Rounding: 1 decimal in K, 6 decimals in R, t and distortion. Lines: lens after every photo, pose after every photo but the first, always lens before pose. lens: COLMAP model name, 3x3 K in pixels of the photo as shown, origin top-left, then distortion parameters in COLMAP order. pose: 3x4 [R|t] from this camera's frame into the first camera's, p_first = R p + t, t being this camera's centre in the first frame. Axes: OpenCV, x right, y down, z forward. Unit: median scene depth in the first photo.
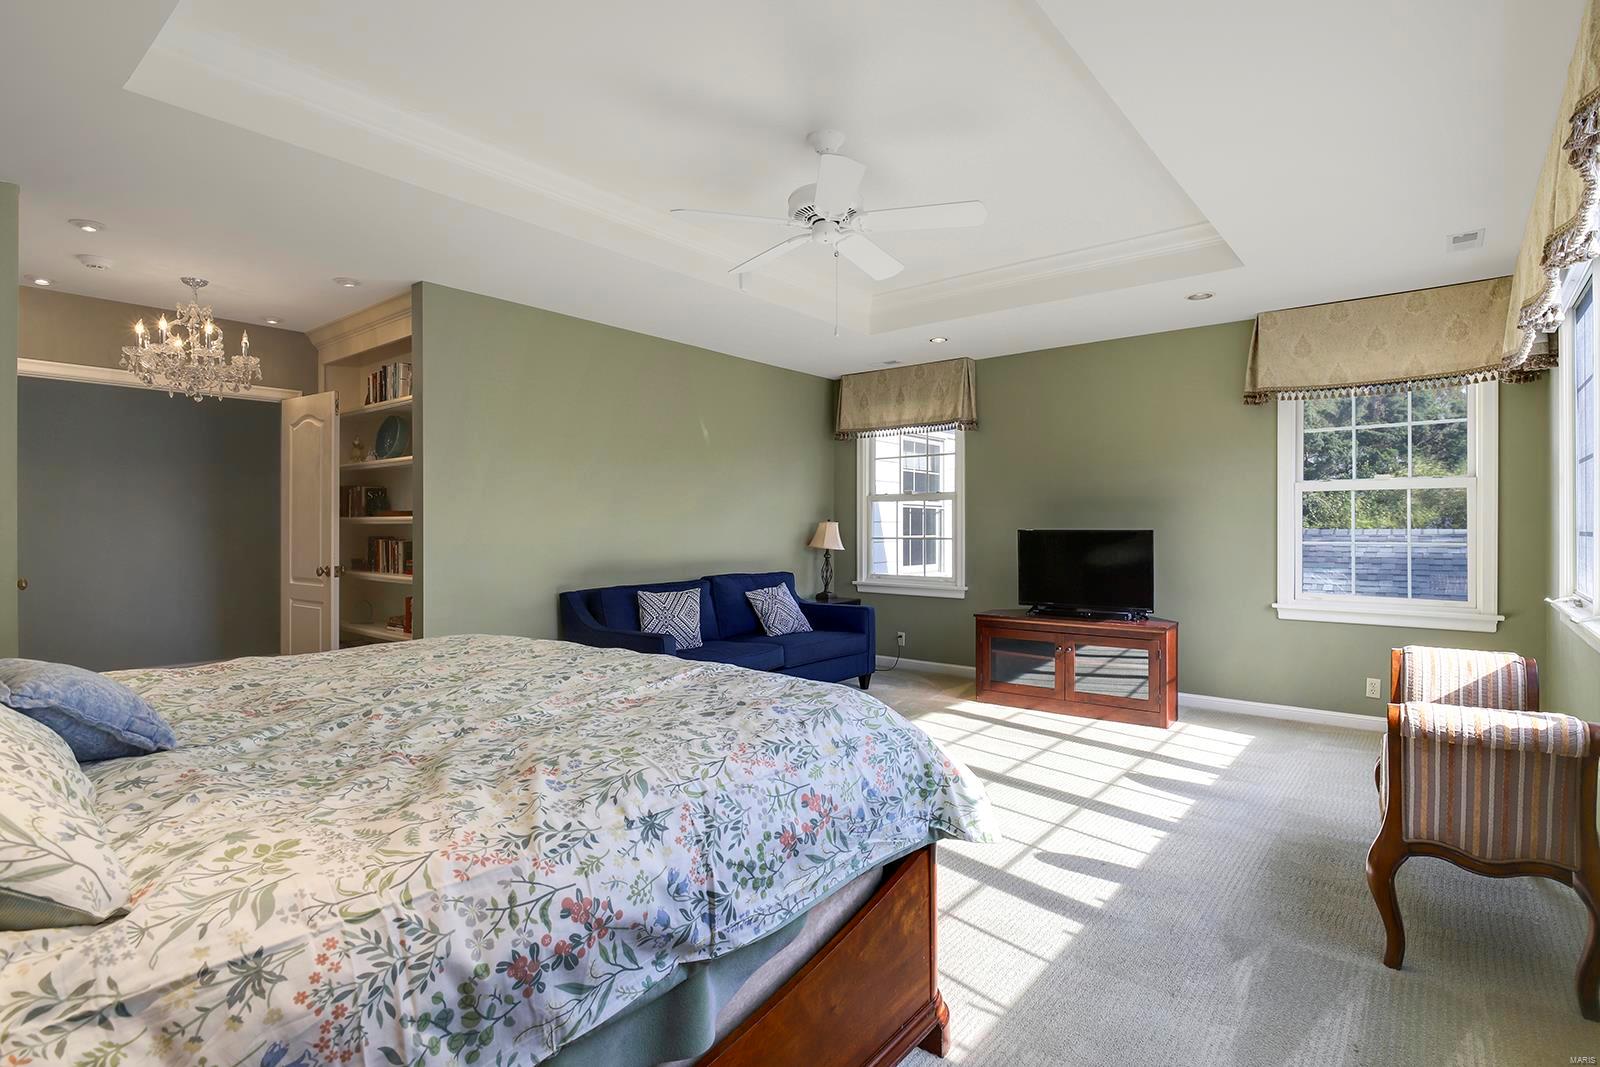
lens RADIAL K [[781.3, 0, 794.9], [0, 781.3, 528.6], [0, 0, 1]] dist [-0.002662, -0.000087]
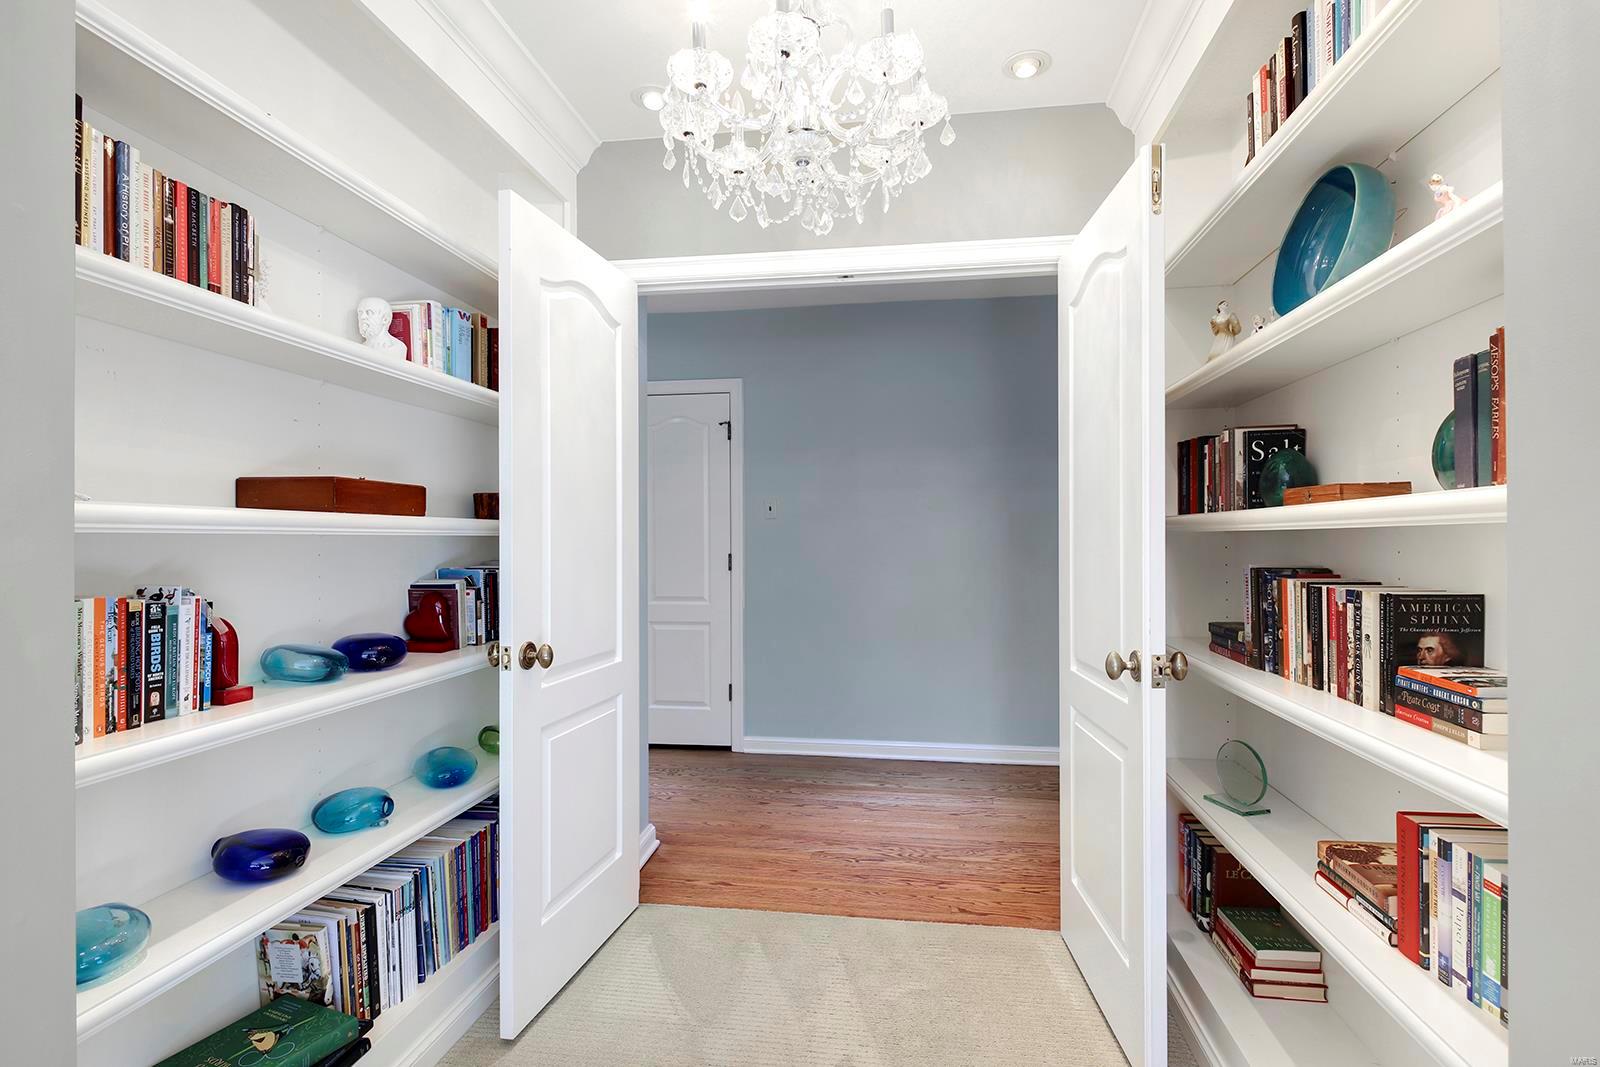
lens RADIAL K [[781.3, 0, 796.2], [0, 781.3, 534.5], [0, 0, 1]] dist [-0.002662, -0.000087]
pose [[0.515422, -0.008554, -0.856894, -0.356497], [0.001929, 0.999959, -0.008822, -0.001885], [0.856934, 0.002894, 0.515418, 0.652440]]
